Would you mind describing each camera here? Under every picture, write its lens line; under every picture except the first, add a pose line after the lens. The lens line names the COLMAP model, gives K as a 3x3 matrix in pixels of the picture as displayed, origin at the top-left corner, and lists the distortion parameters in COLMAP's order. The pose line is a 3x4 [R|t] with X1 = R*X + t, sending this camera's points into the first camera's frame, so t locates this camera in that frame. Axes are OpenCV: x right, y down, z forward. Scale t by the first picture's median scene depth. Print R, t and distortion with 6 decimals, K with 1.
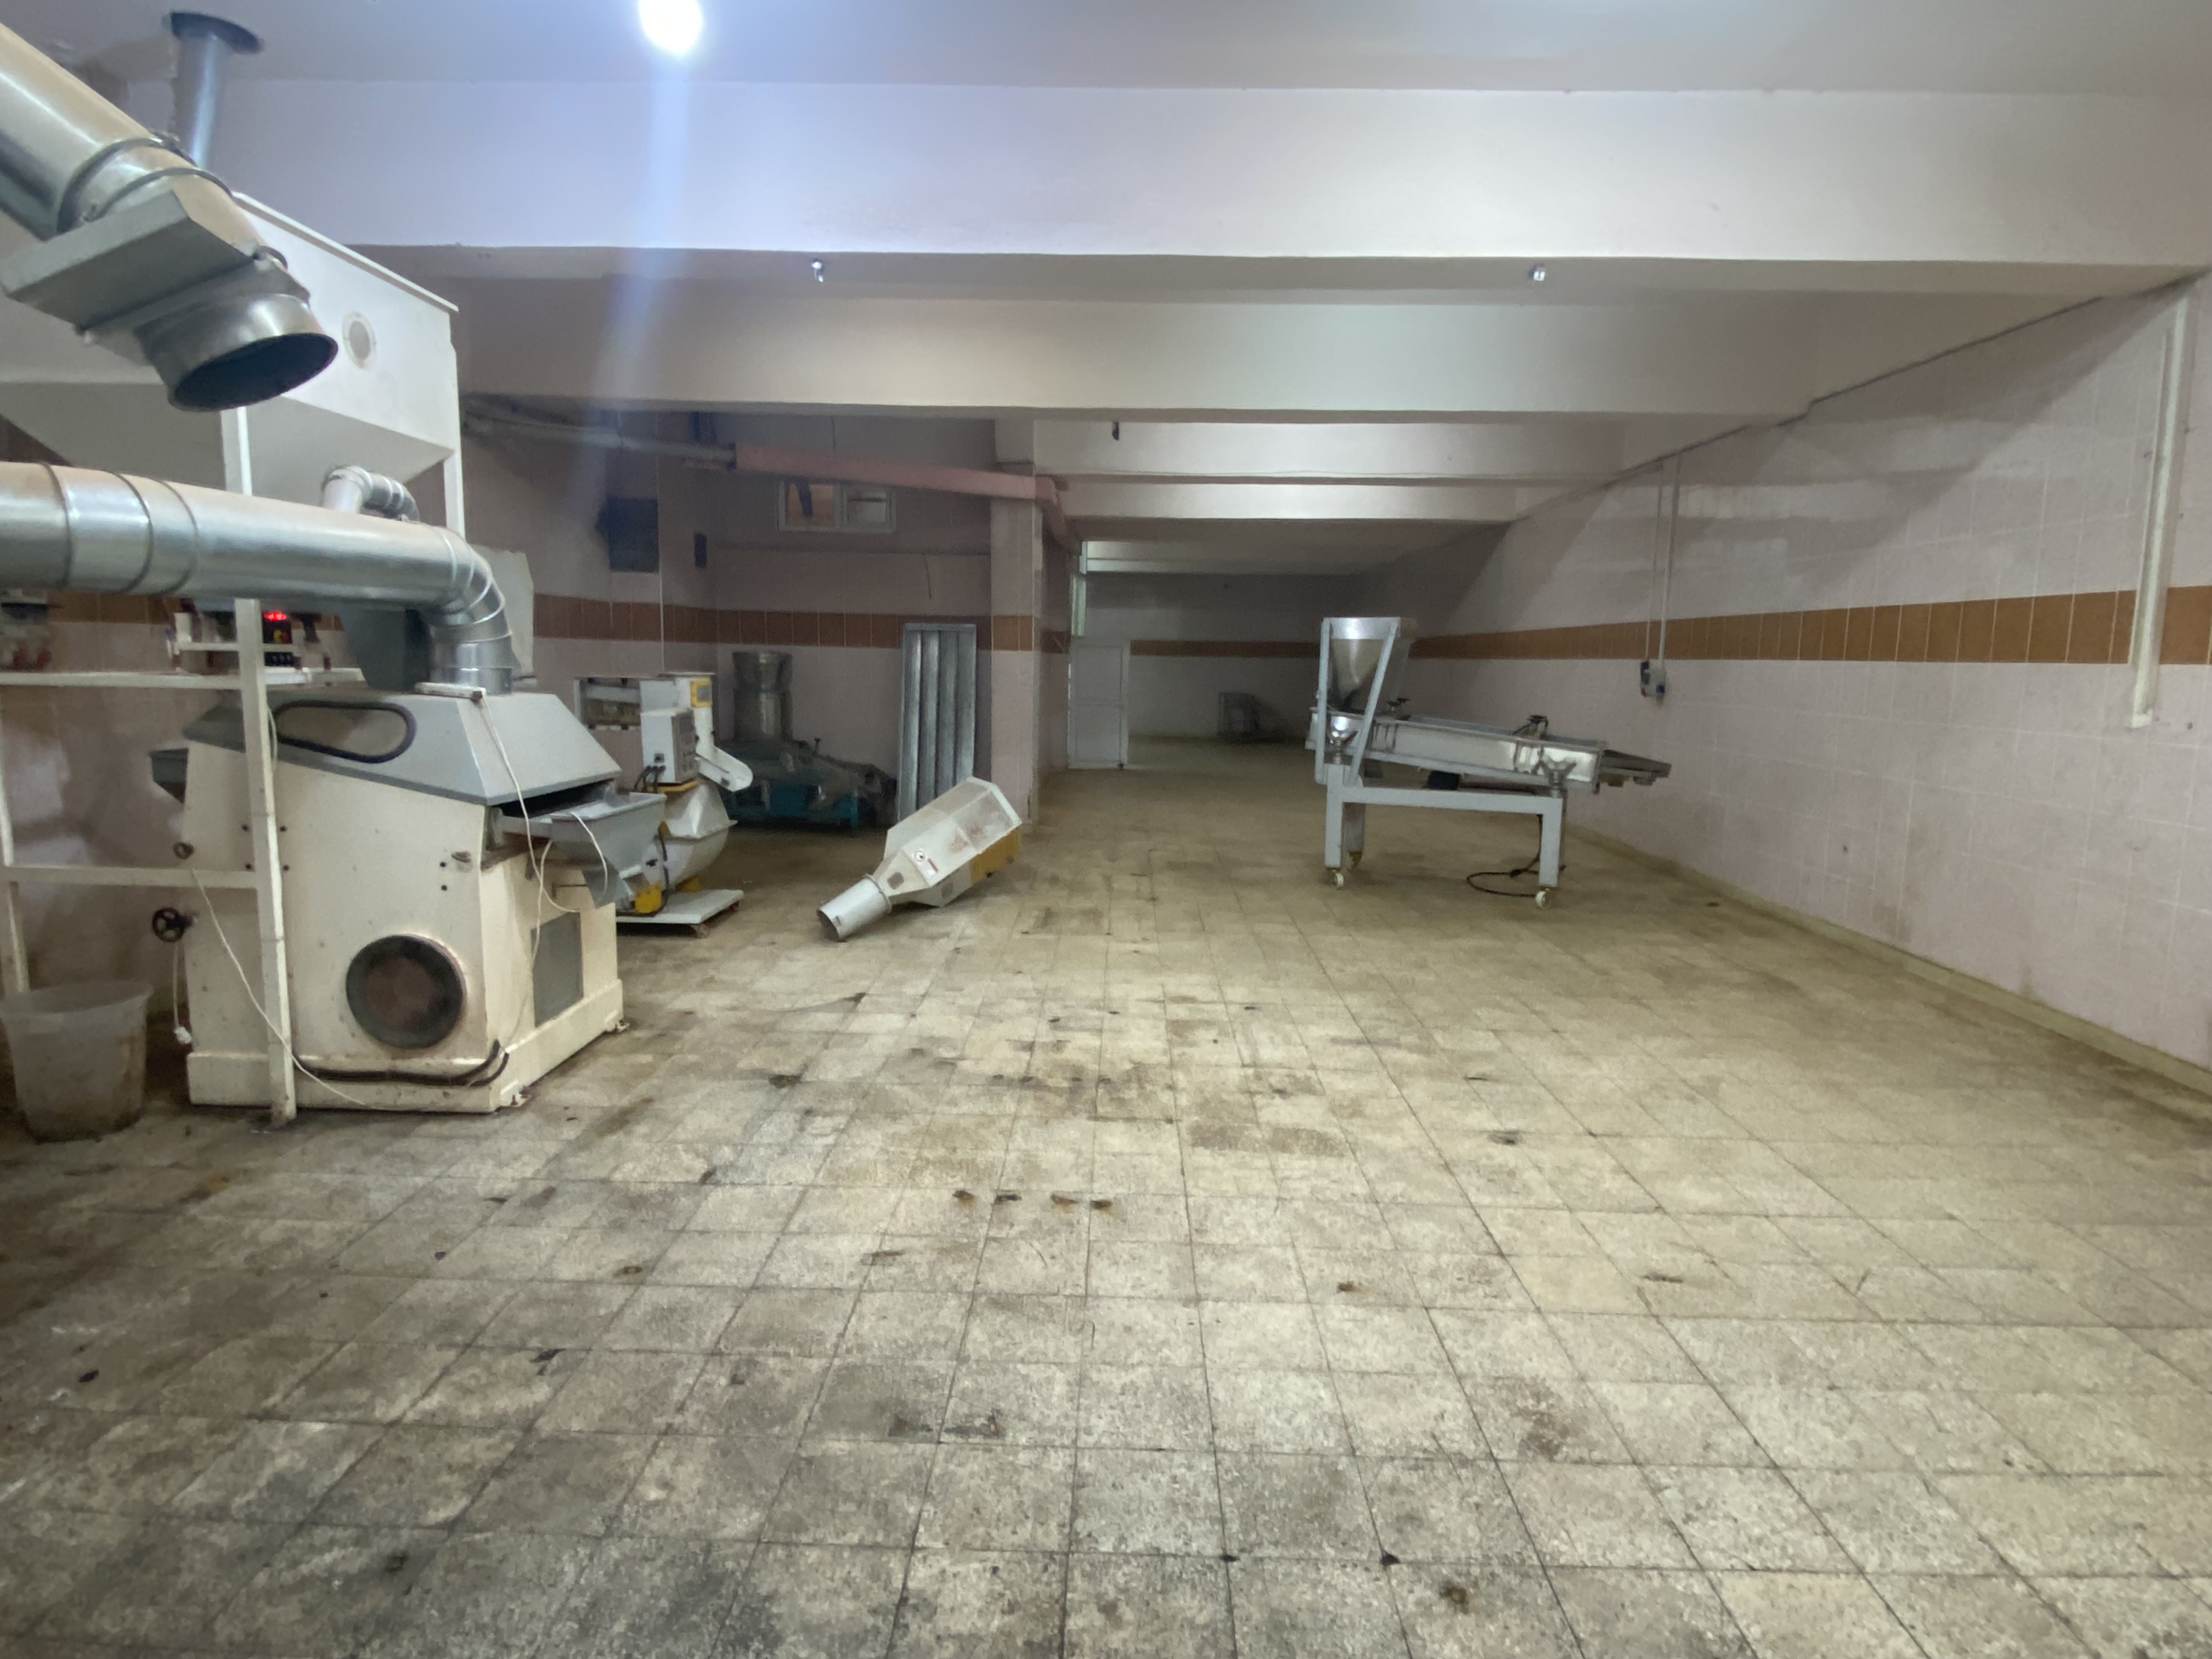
lens RADIAL K [[1174.1, 0, 1099.8], [0, 1174.1, 815.6], [0, 0, 1]] dist [0.060462, -0.060104]
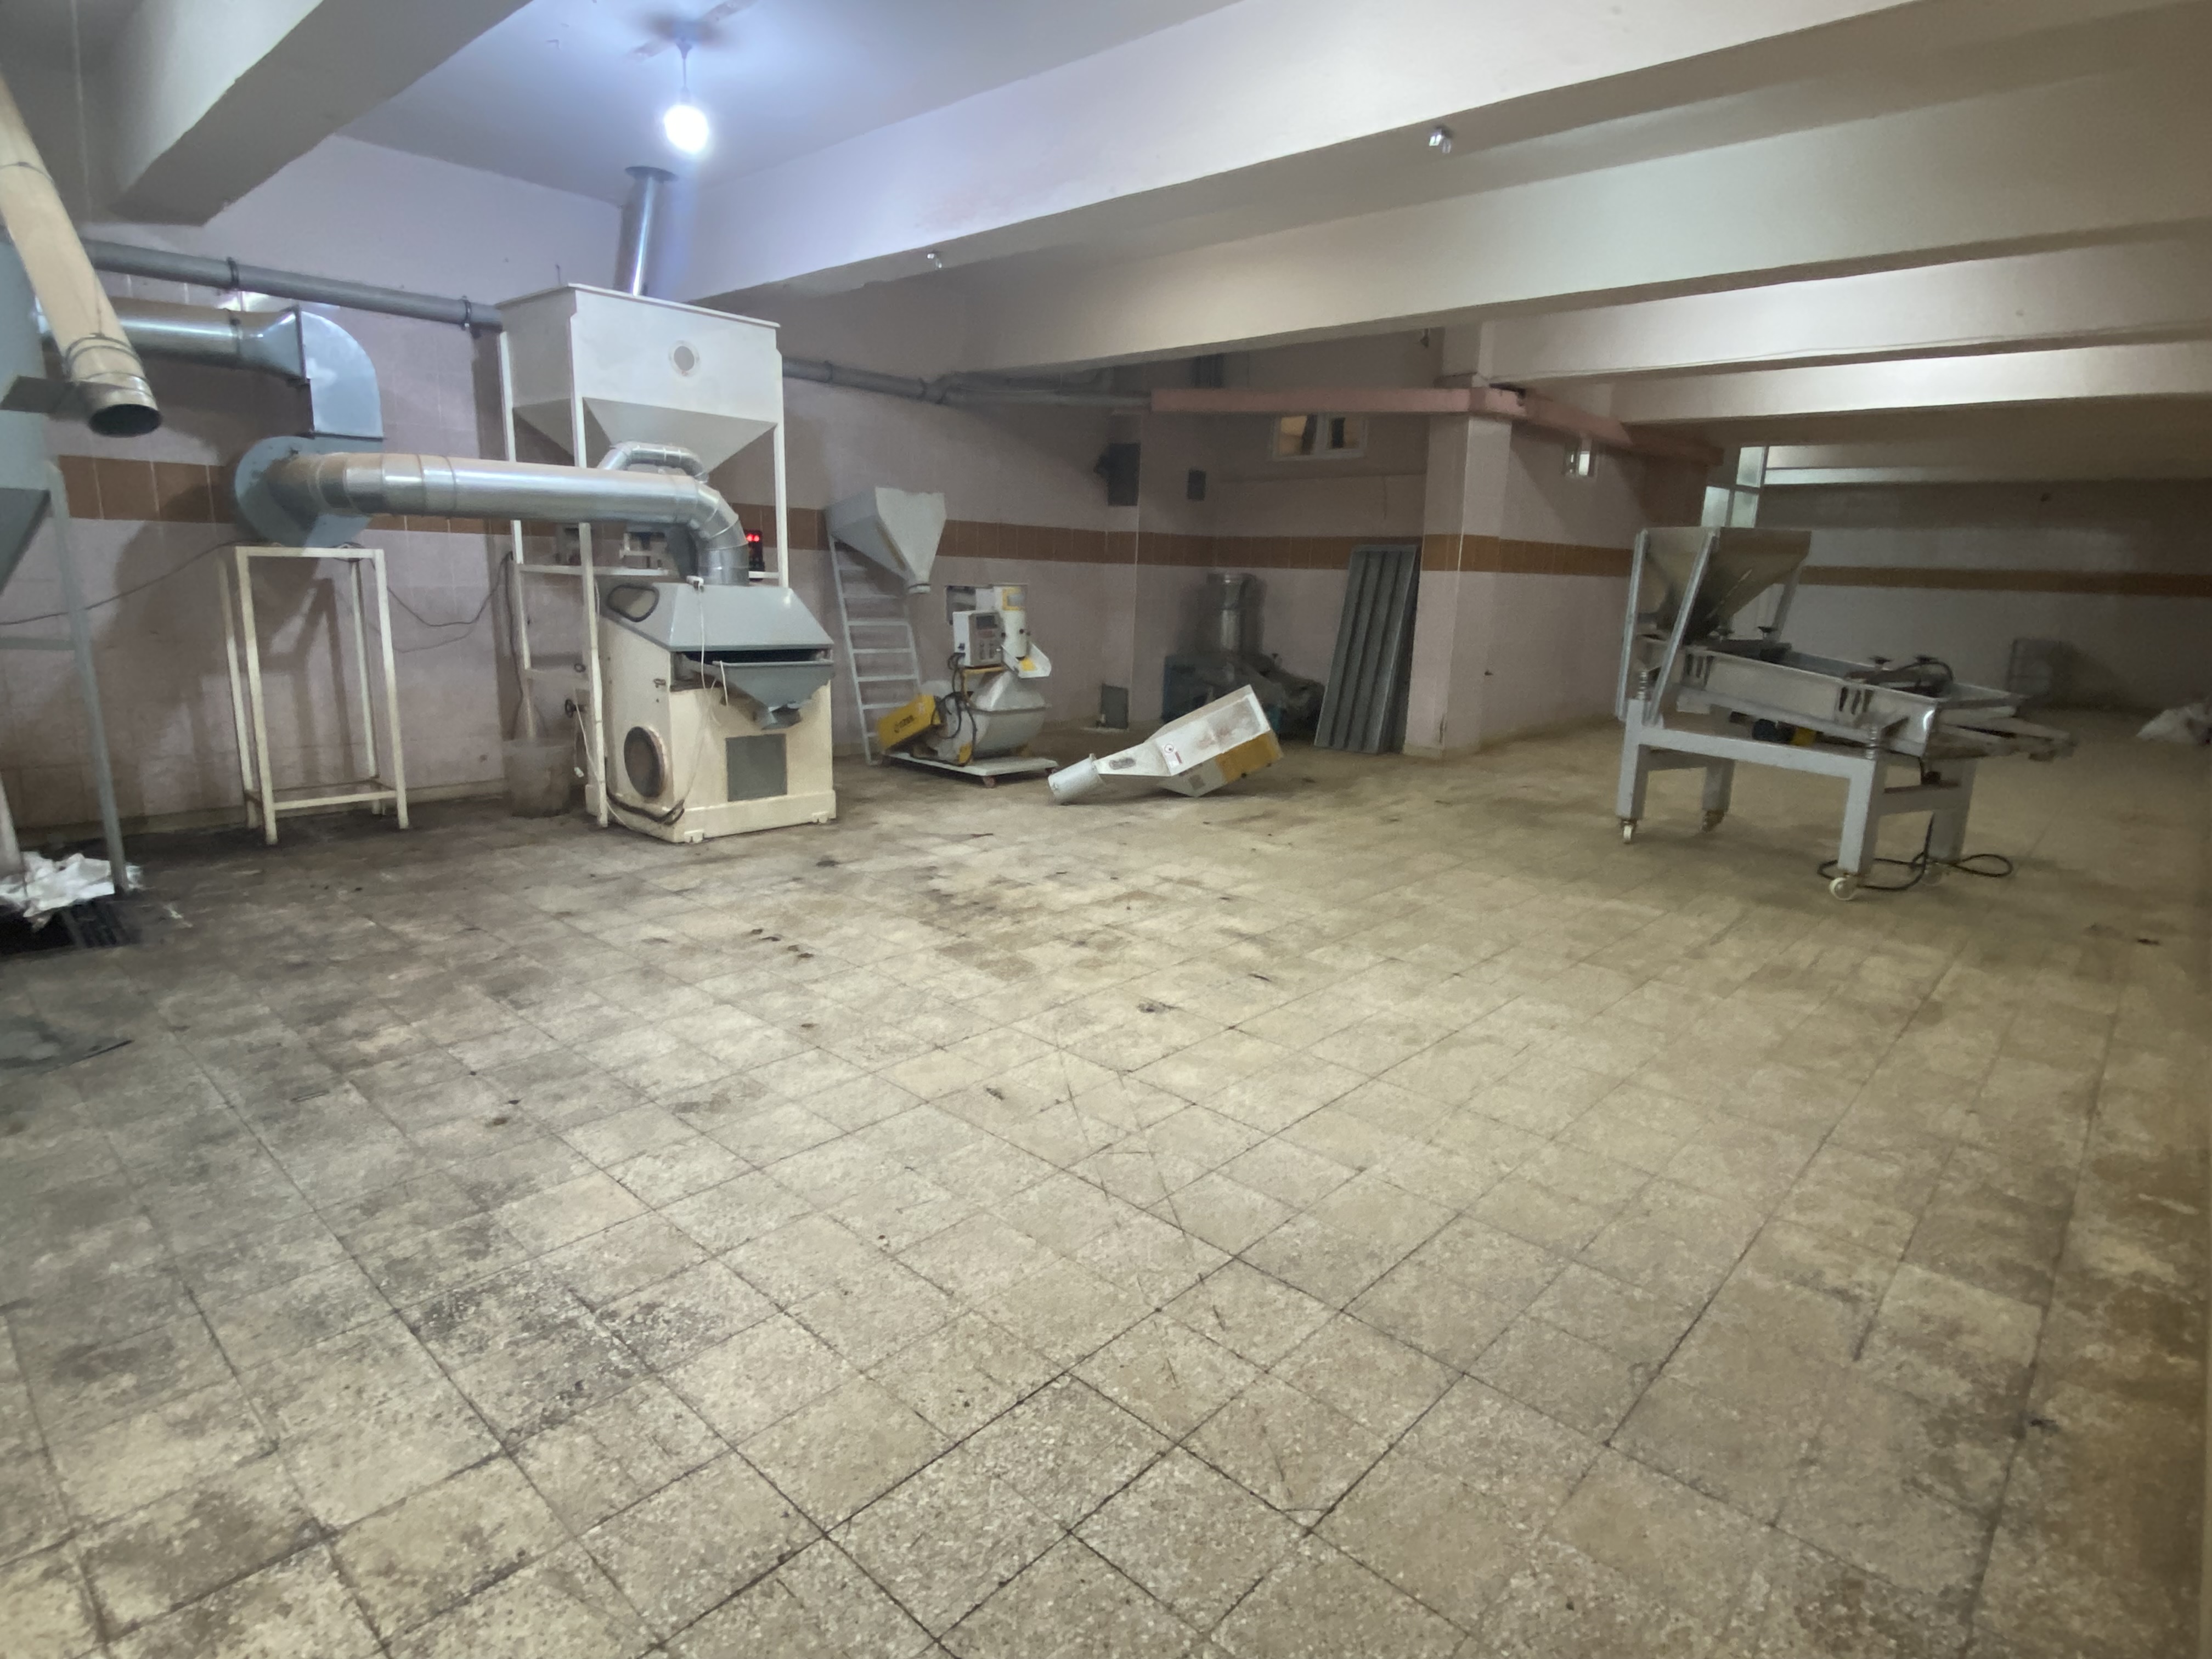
lens RADIAL K [[1174.1, 0, 1099.8], [0, 1174.1, 815.6], [0, 0, 1]] dist [0.060462, -0.060104]
pose [[0.753946, 0.137932, -0.642293, 0.926077], [-0.105232, 0.990442, 0.089172, 0.007951], [0.648454, 0.000359, 0.761254, 0.147667]]
